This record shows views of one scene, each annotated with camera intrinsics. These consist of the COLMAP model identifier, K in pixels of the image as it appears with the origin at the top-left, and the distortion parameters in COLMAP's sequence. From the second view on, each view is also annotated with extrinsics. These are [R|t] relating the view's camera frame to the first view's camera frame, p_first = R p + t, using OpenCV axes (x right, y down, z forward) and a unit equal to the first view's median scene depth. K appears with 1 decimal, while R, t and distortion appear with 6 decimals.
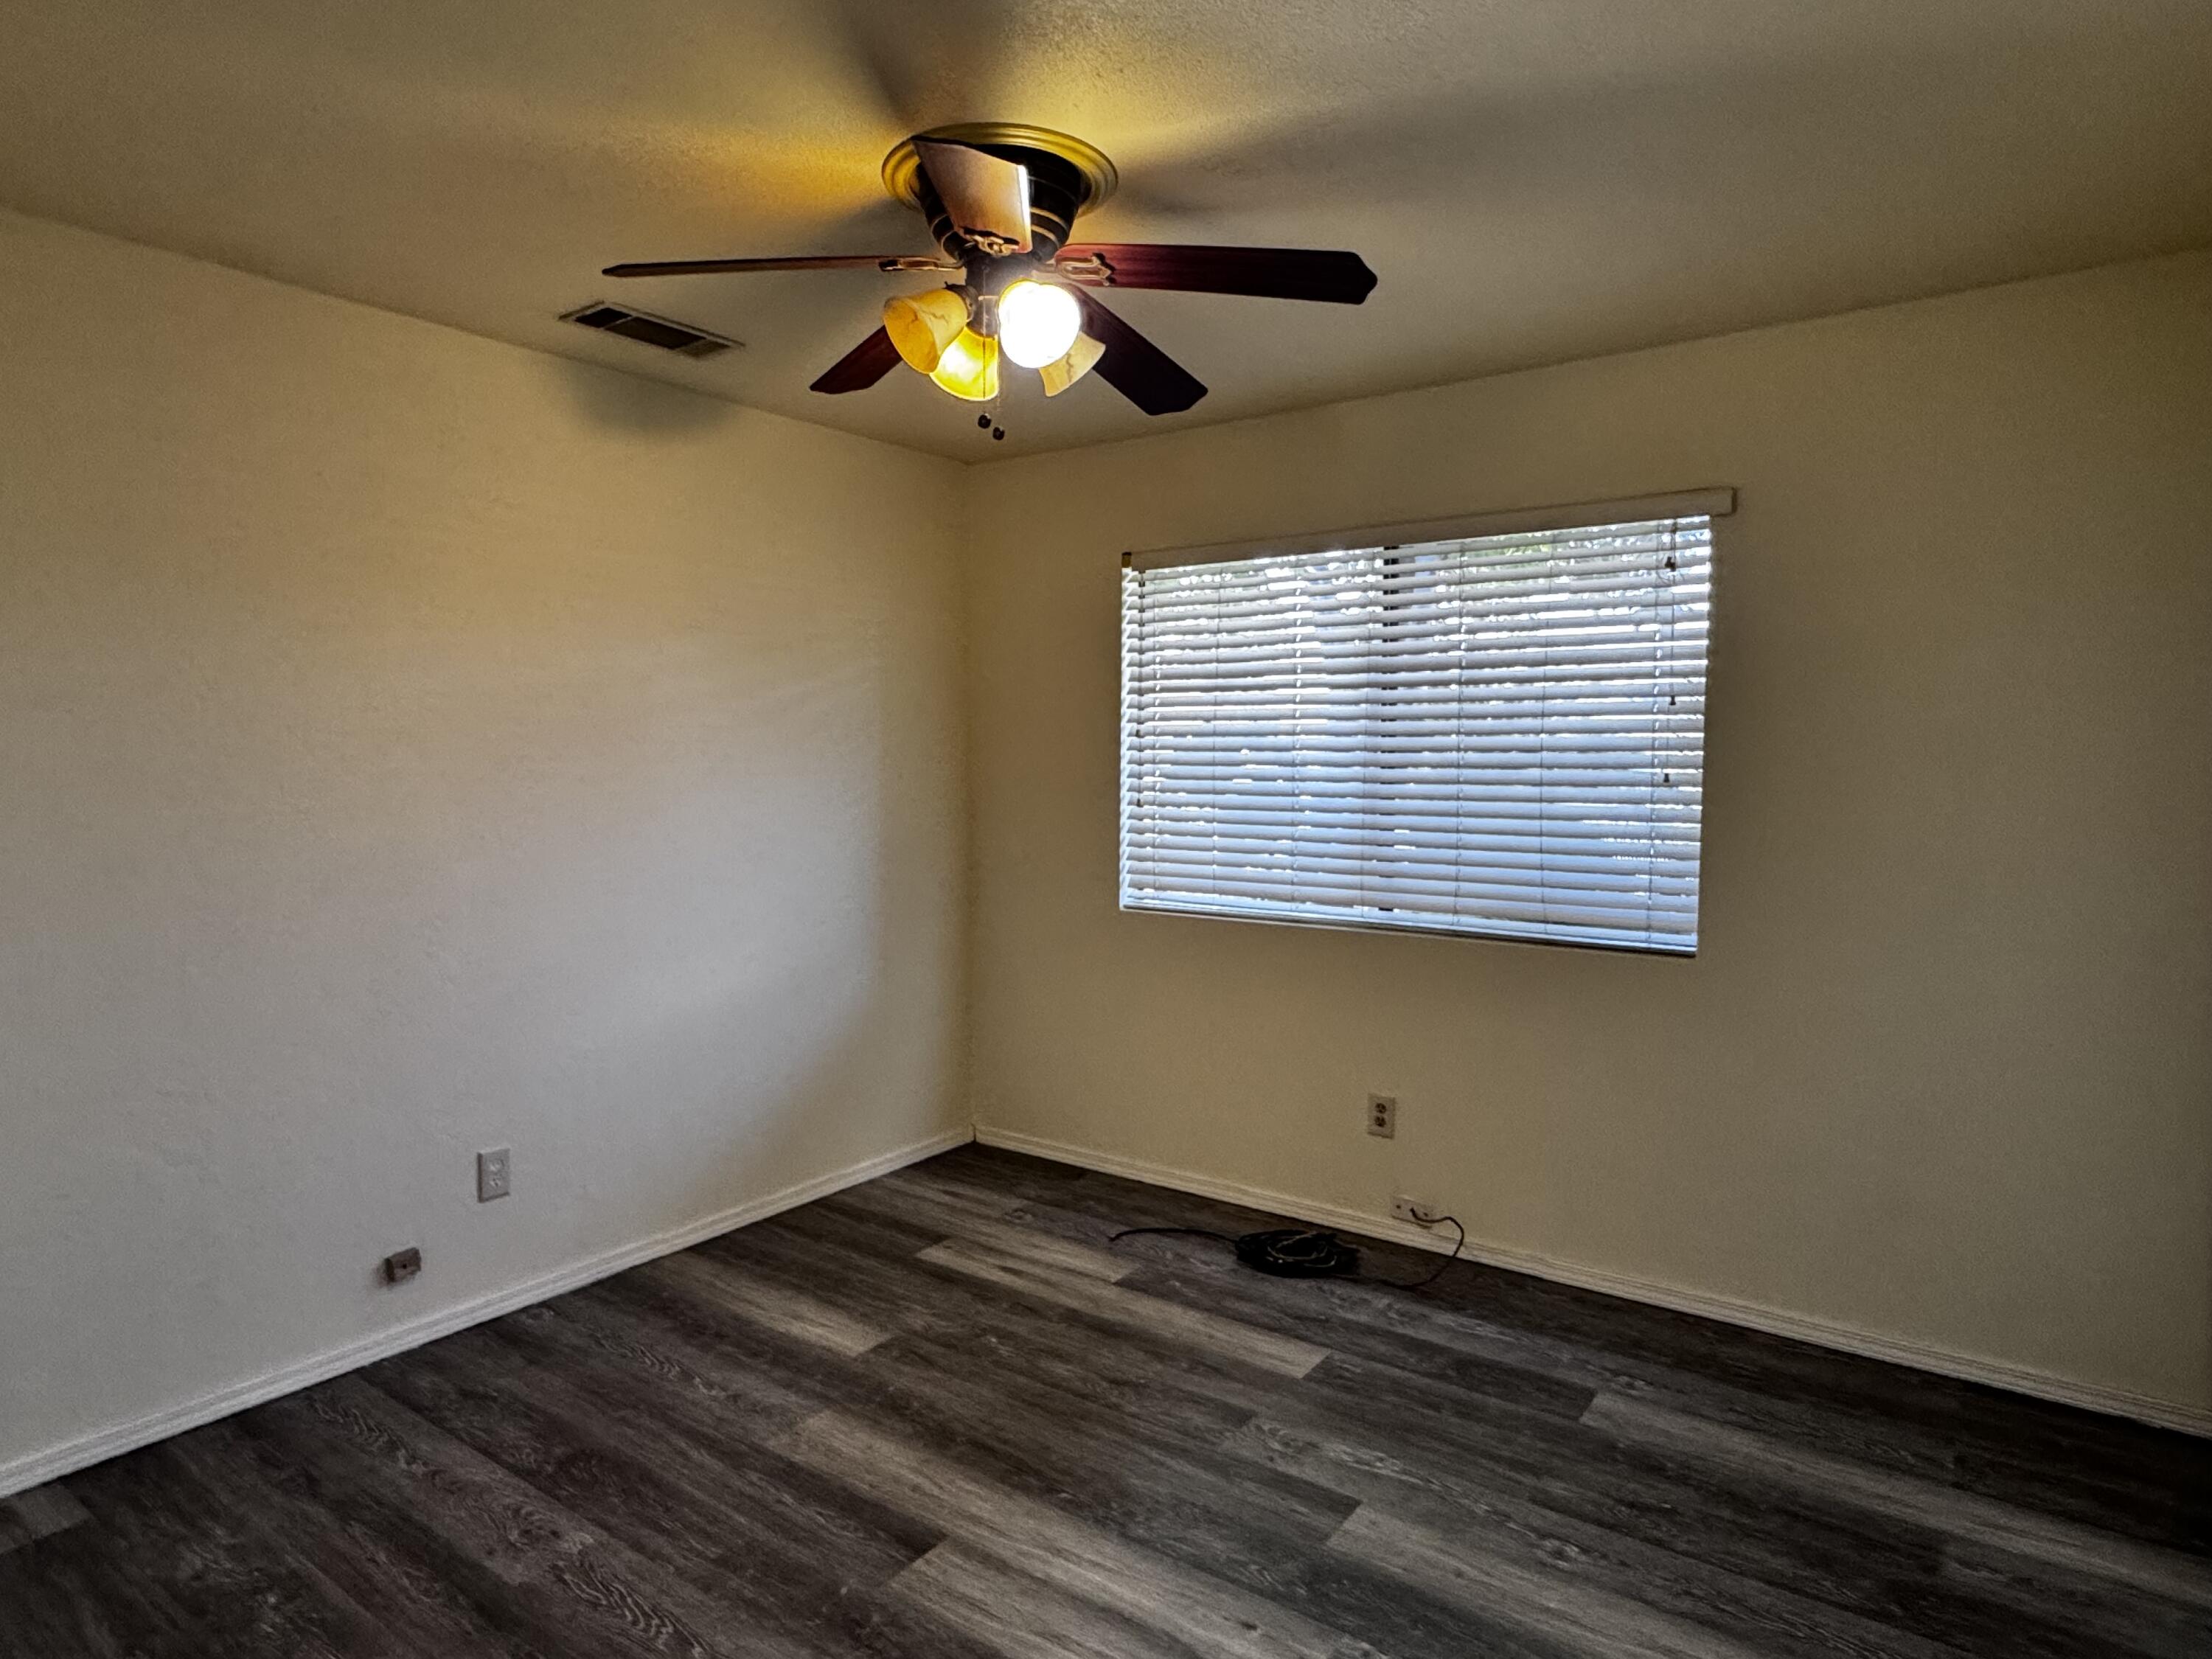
lens RADIAL K [[1275.6, 0, 1095.9], [0, 1275.6, 825.4], [0, 0, 1]] dist [-0.003676, 0.002505]
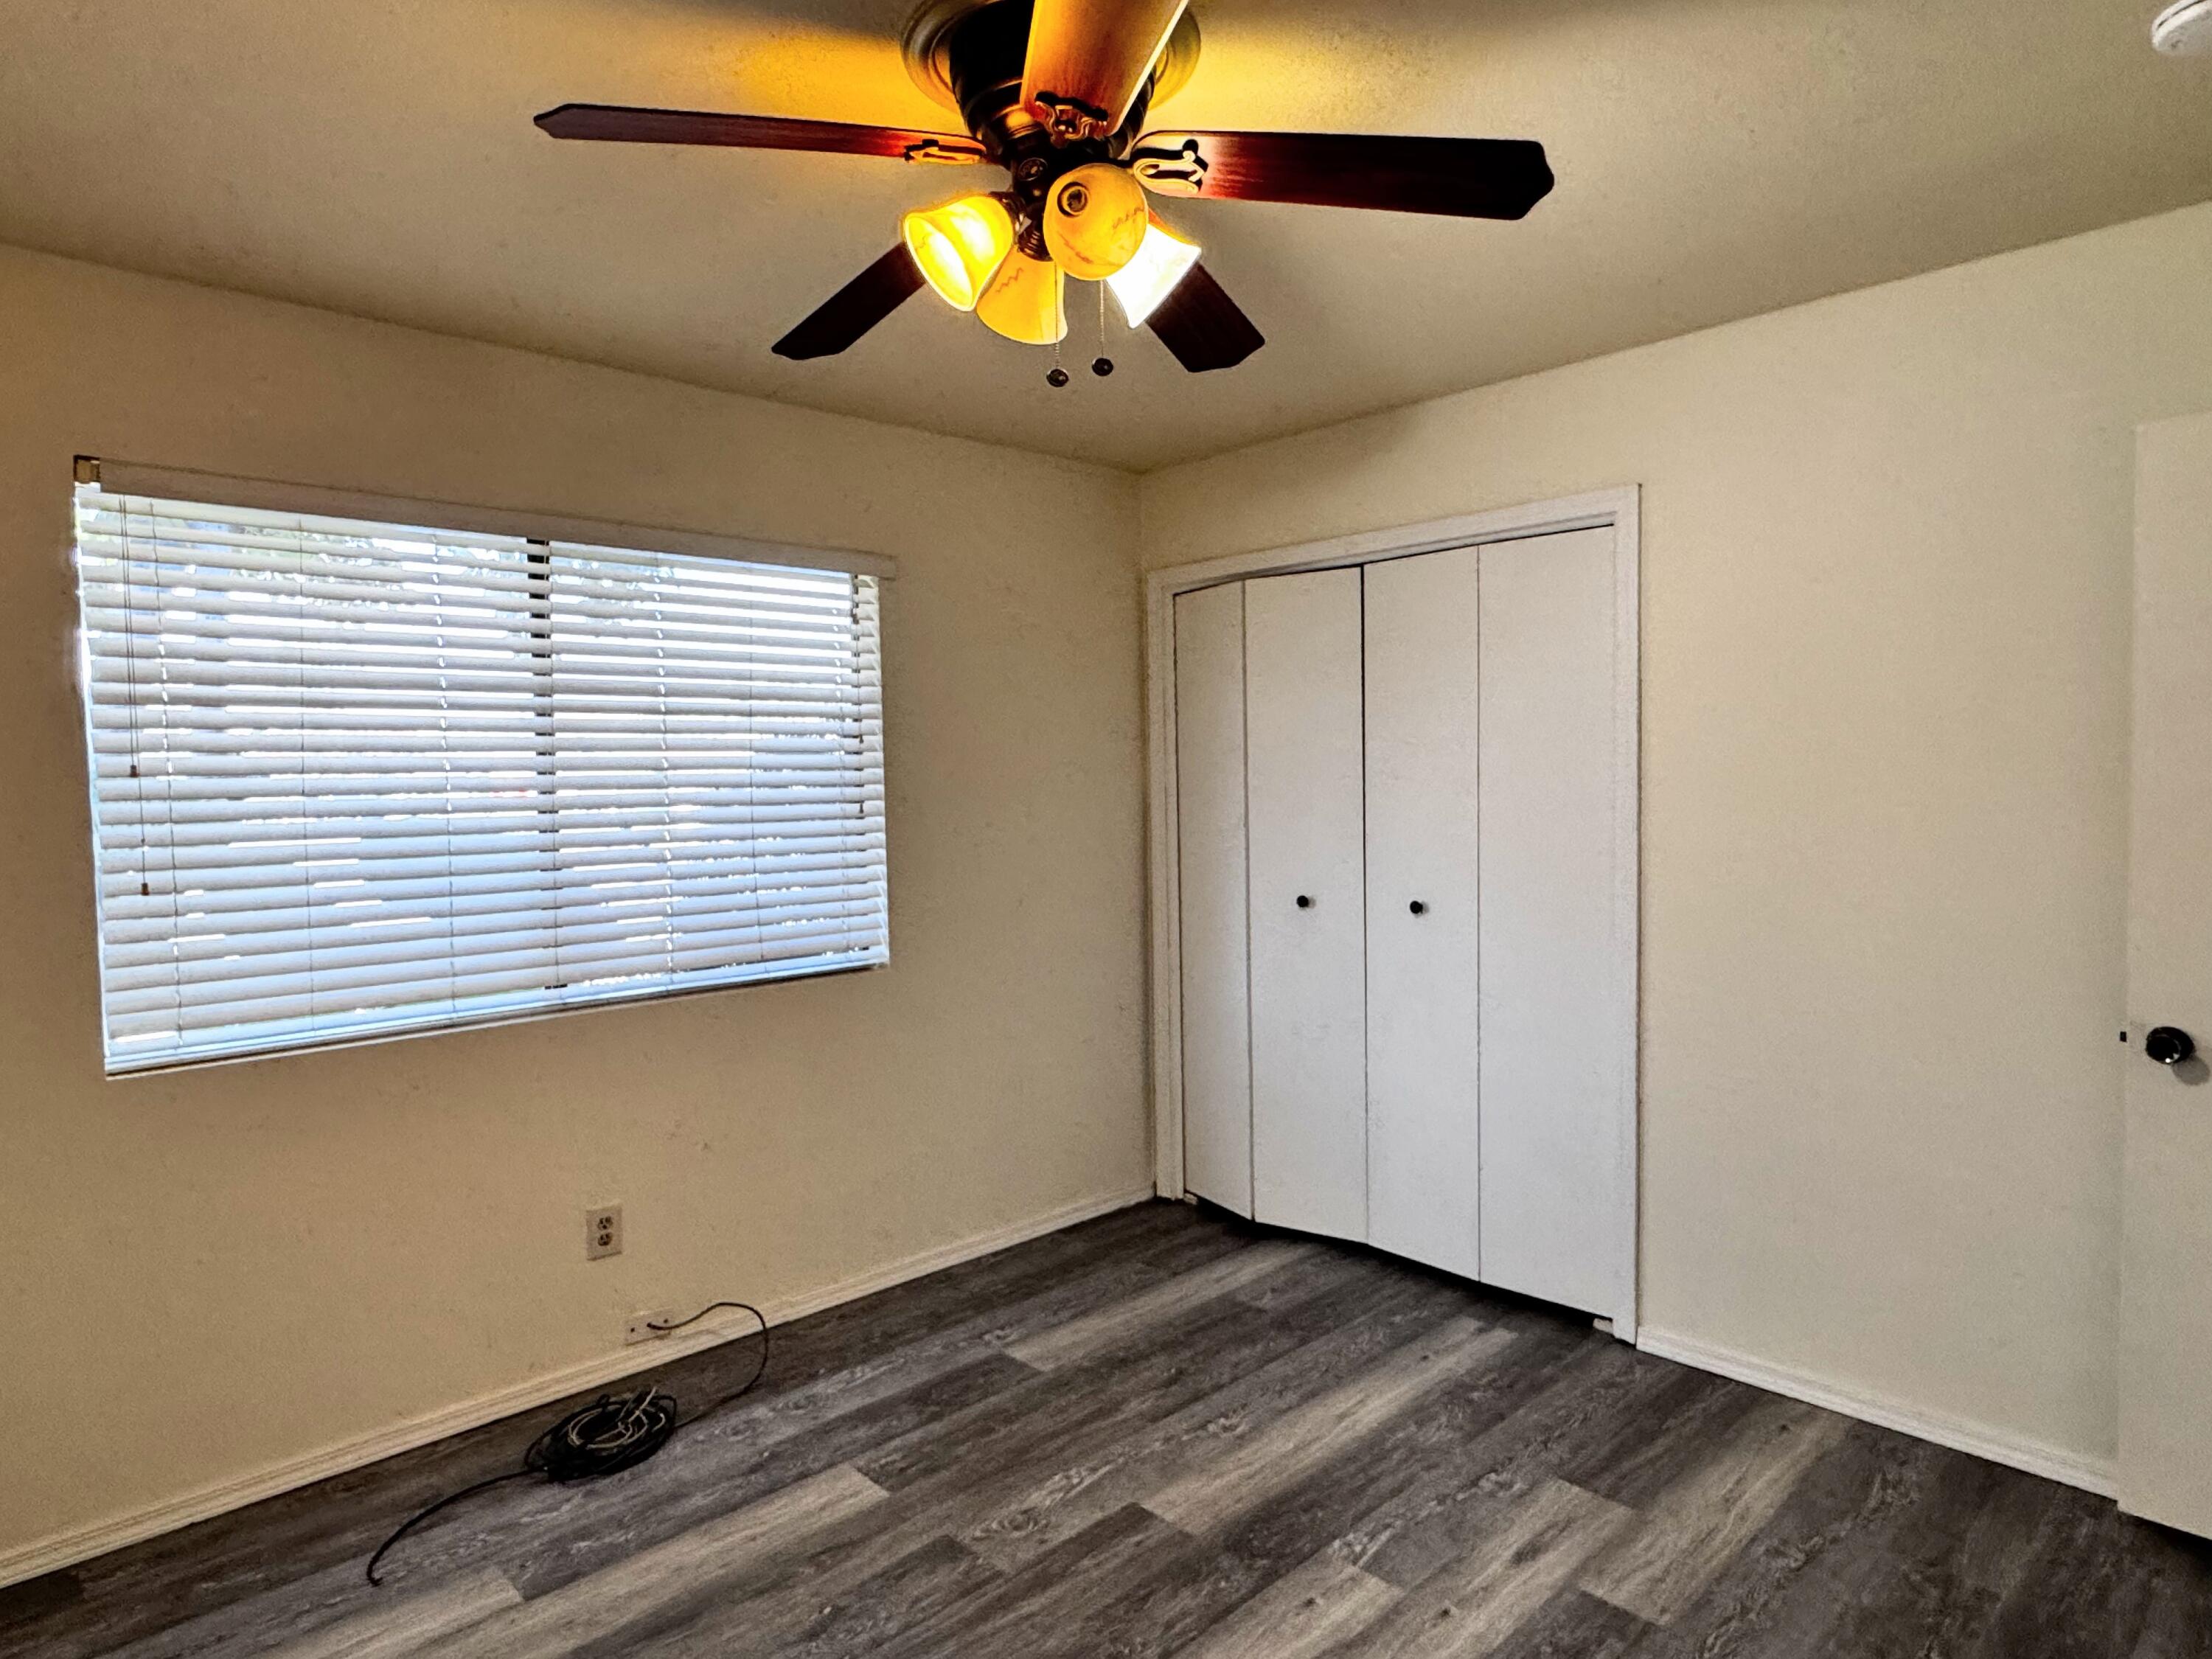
lens RADIAL K [[1275.6, 0, 1096.6], [0, 1275.6, 834.6], [0, 0, 1]] dist [-0.003676, 0.002505]
pose [[0.188994, -0.051573, 0.980623, -0.622885], [0.074477, 0.996496, 0.038054, -0.044642], [-0.979150, 0.065842, 0.192172, 0.622787]]
